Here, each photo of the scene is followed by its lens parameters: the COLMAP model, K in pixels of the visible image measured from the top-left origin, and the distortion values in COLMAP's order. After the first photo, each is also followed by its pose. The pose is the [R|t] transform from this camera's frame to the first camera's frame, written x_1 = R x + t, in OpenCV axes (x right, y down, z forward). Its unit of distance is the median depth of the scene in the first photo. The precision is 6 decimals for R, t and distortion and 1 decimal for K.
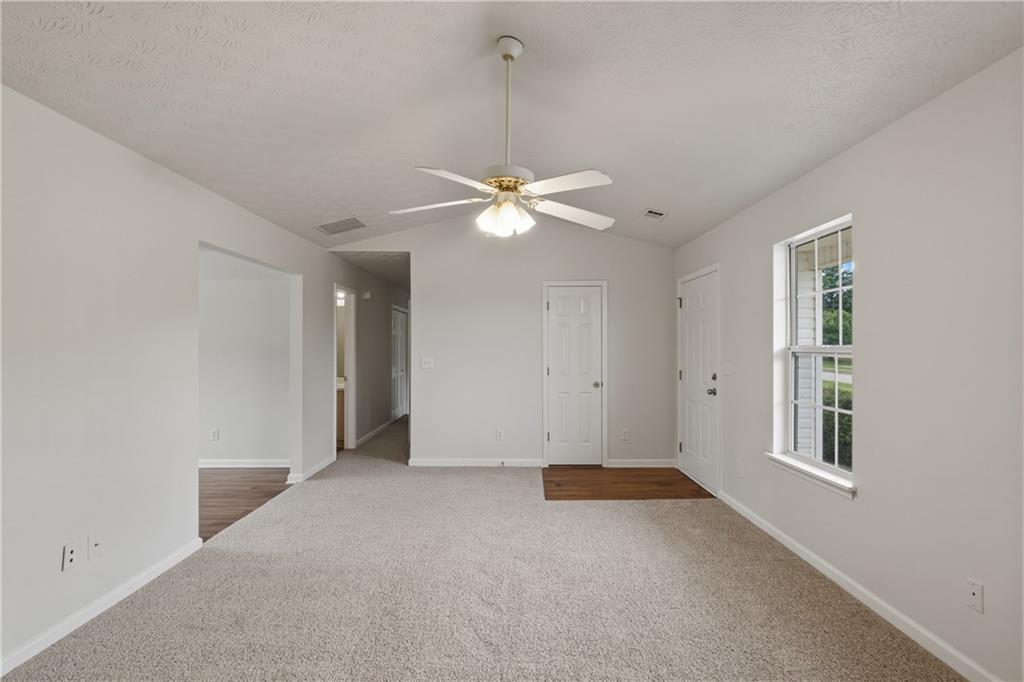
lens RADIAL K [[468.6, 0, 516.8], [0, 468.6, 344.4], [0, 0, 1]] dist [0.000935, 0.000174]
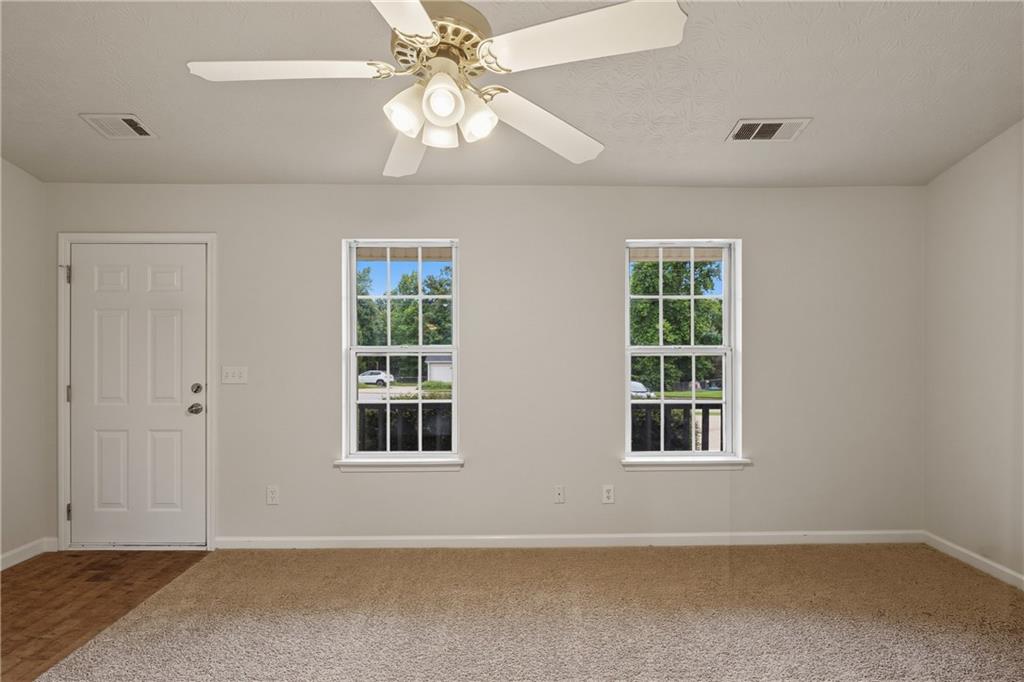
lens RADIAL K [[468.6, 0, 516.8], [0, 468.6, 344.4], [0, 0, 1]] dist [0.000935, 0.000174]
pose [[0.000842, 0.021091, 0.999777, -0.403077], [-0.004462, 0.999768, -0.021087, 0.018776], [-0.999990, -0.004443, 0.000936, 0.654620]]
